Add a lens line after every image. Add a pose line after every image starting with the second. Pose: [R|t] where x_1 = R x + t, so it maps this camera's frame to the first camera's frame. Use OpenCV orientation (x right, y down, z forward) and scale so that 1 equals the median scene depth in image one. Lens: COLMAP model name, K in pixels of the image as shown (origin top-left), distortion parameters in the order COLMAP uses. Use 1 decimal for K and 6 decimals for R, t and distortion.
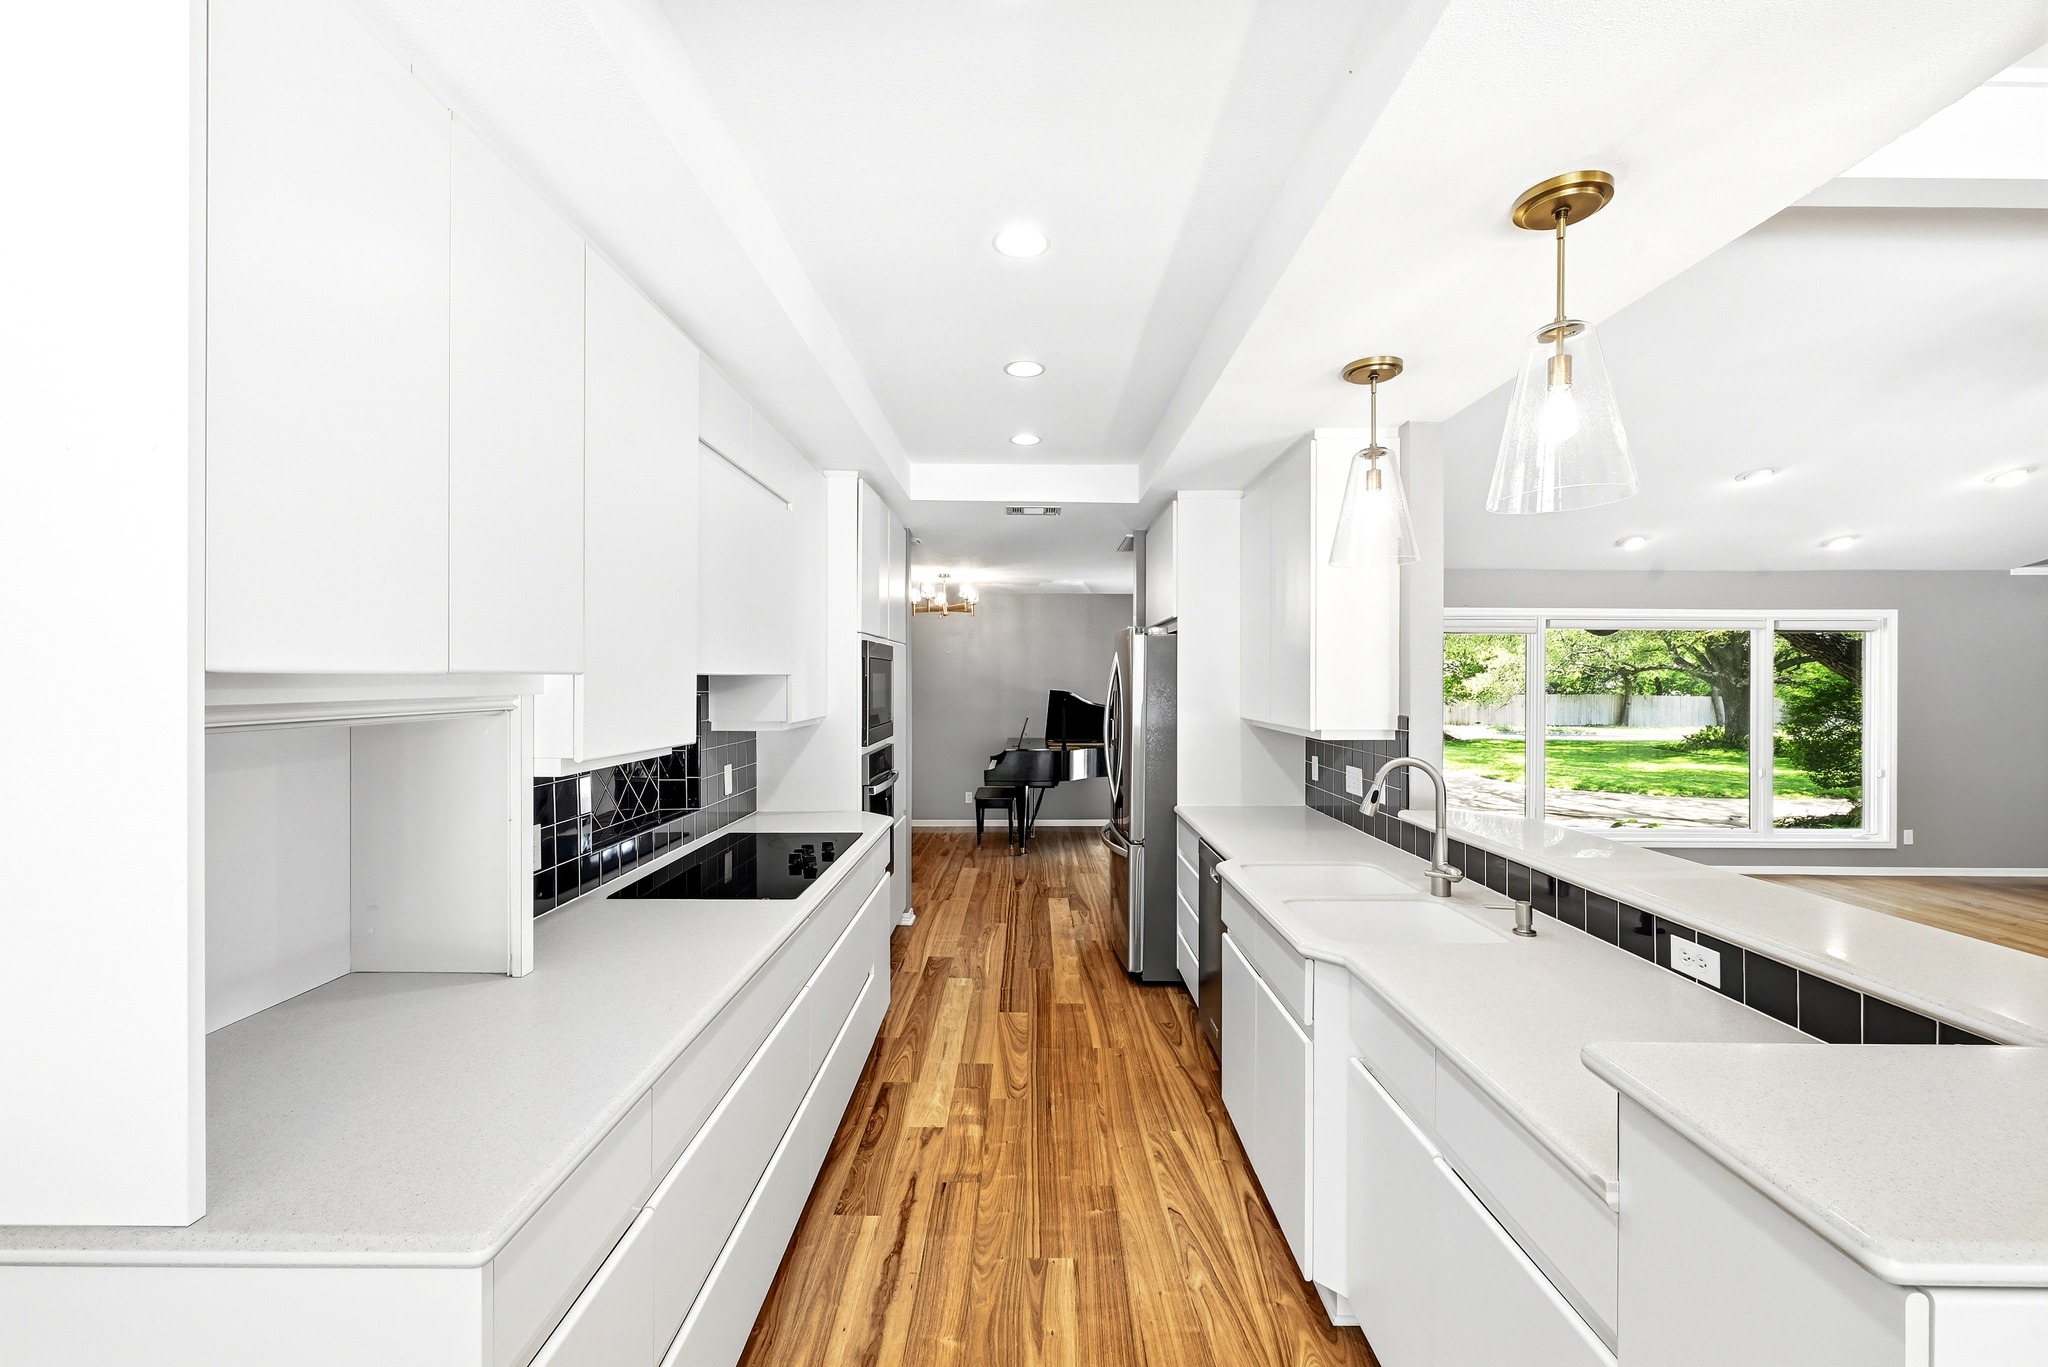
lens RADIAL K [[812.5, 0, 1028.9], [0, 812.5, 682.0], [0, 0, 1]] dist [-0.002330, 0.000892]
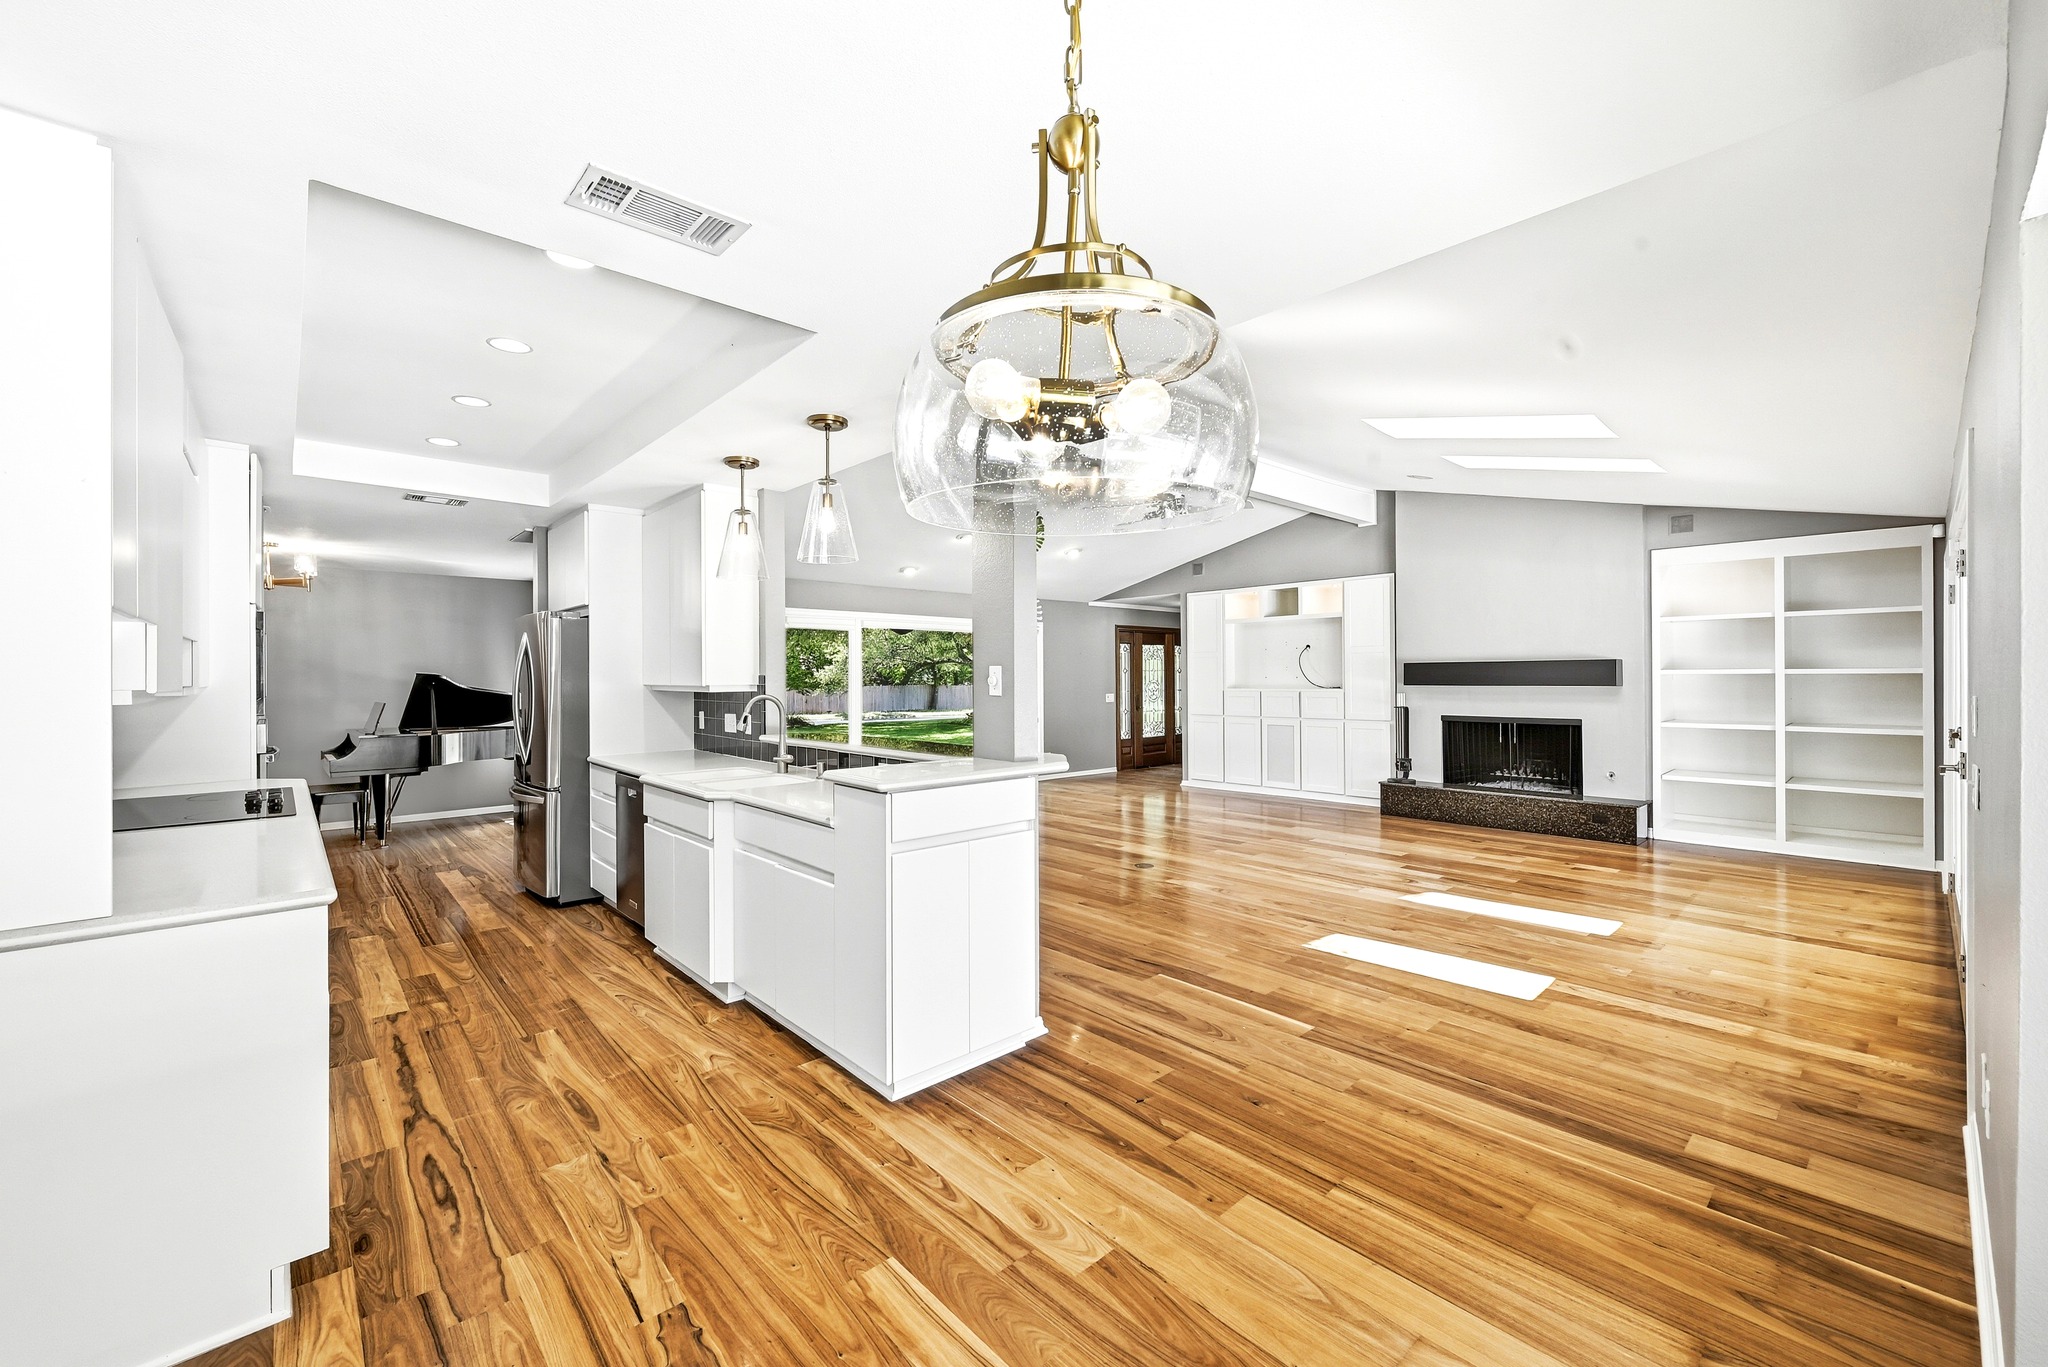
lens RADIAL K [[812.5, 0, 1018.2], [0, 812.5, 676.3], [0, 0, 1]] dist [-0.002330, 0.000892]
pose [[0.743597, -0.006821, 0.668593, -0.210366], [0.008321, 0.999965, 0.000948, 0.044438], [-0.668576, 0.004858, 0.743628, -0.476368]]
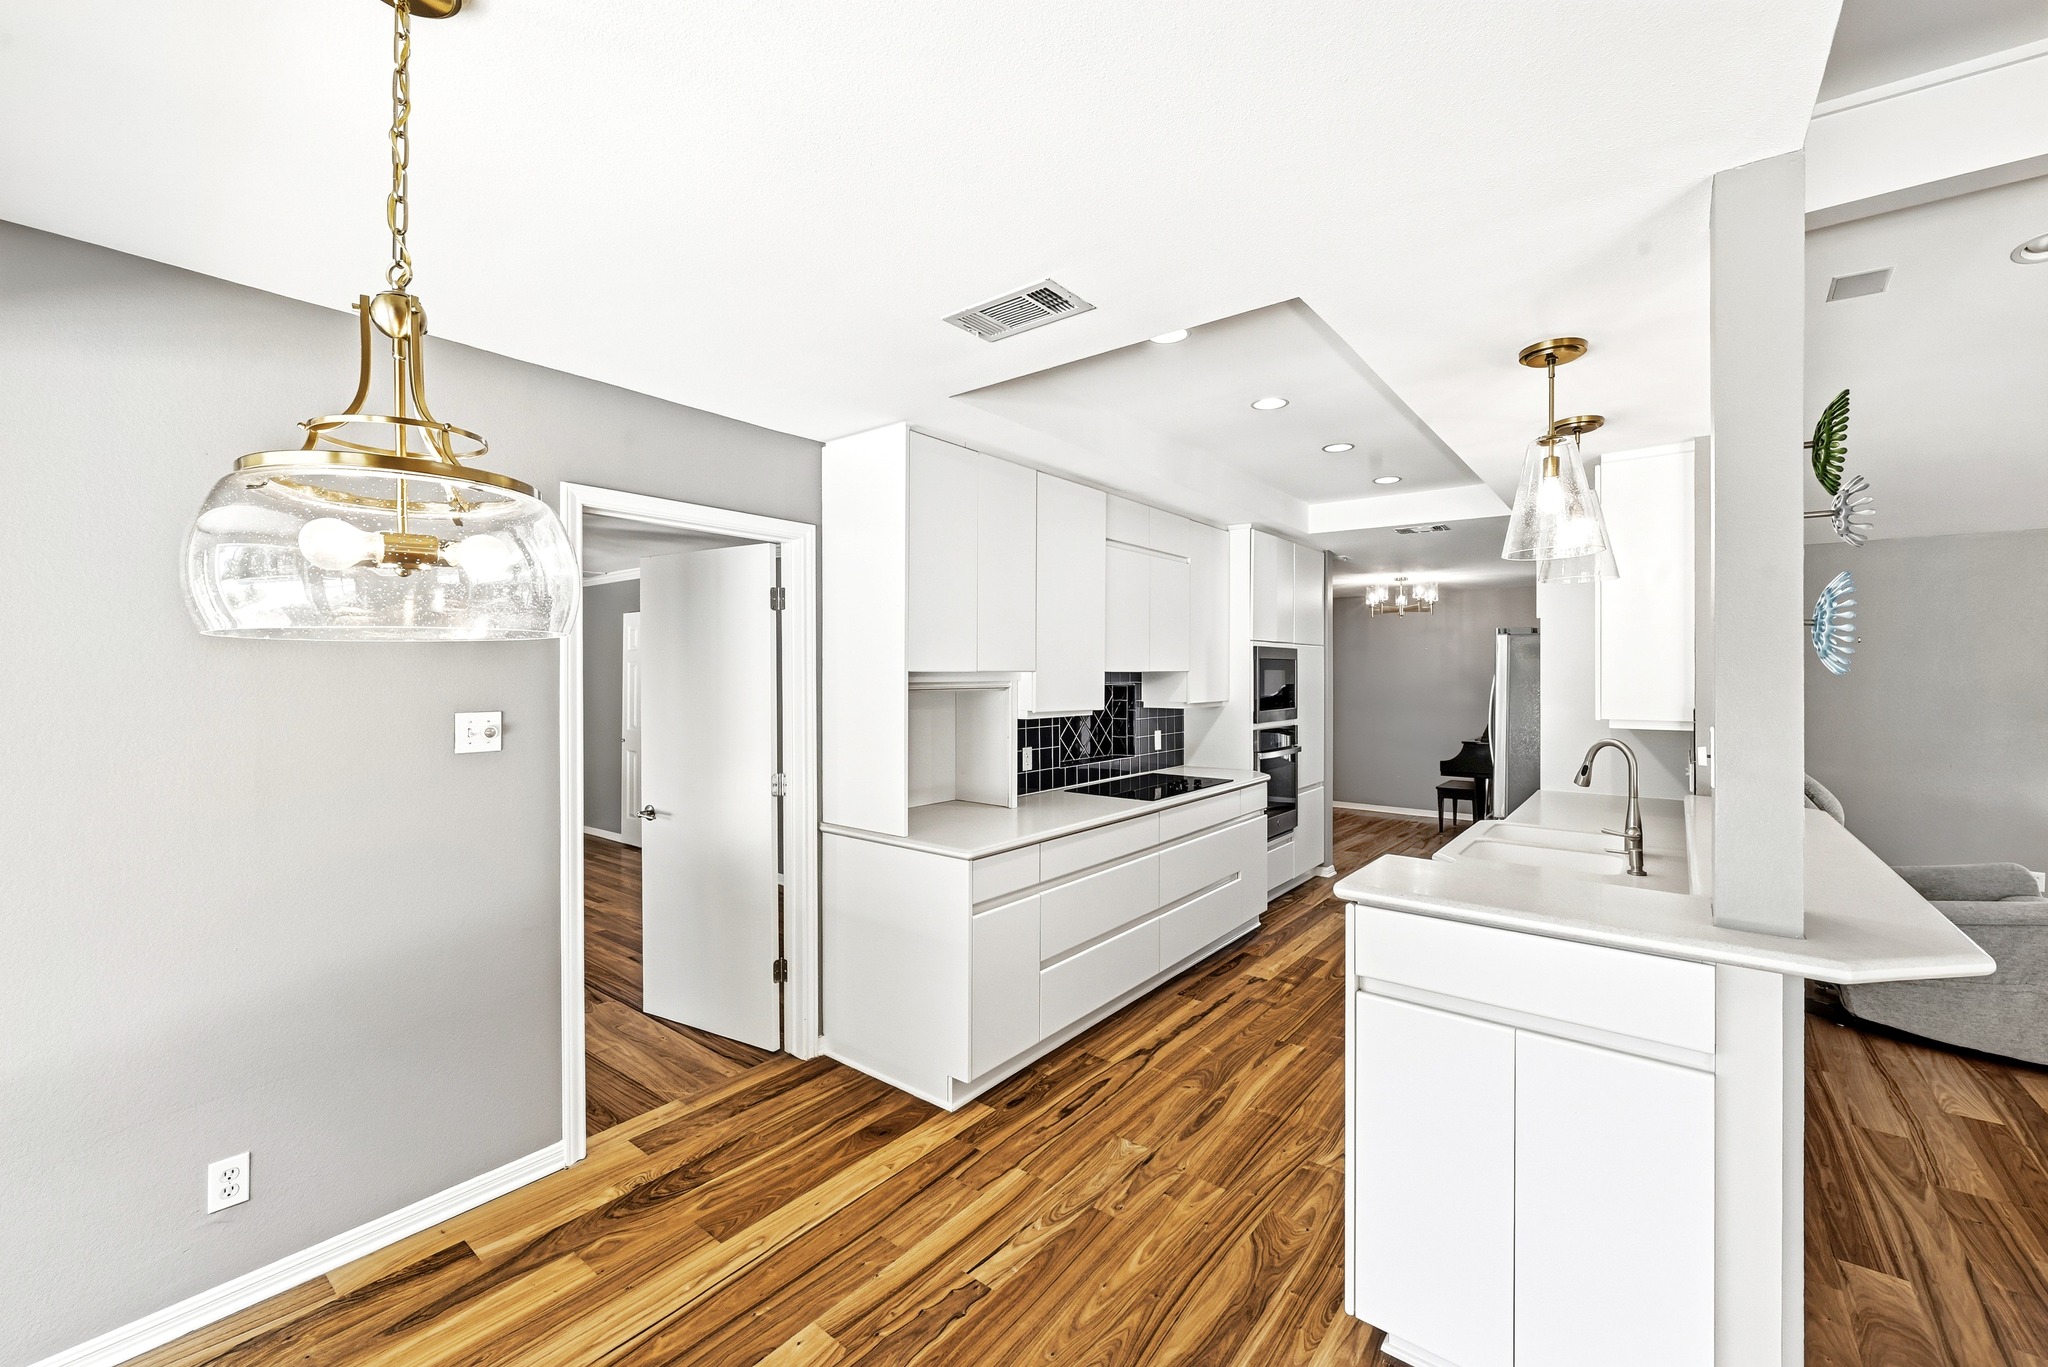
lens RADIAL K [[812.5, 0, 1032.3], [0, 812.5, 675.0], [0, 0, 1]] dist [-0.002330, 0.000892]
pose [[0.789365, 0.001198, -0.613923, 0.410621], [-0.003135, 0.999993, -0.002079, 0.001935], [0.613916, 0.003566, 0.789363, -0.377200]]
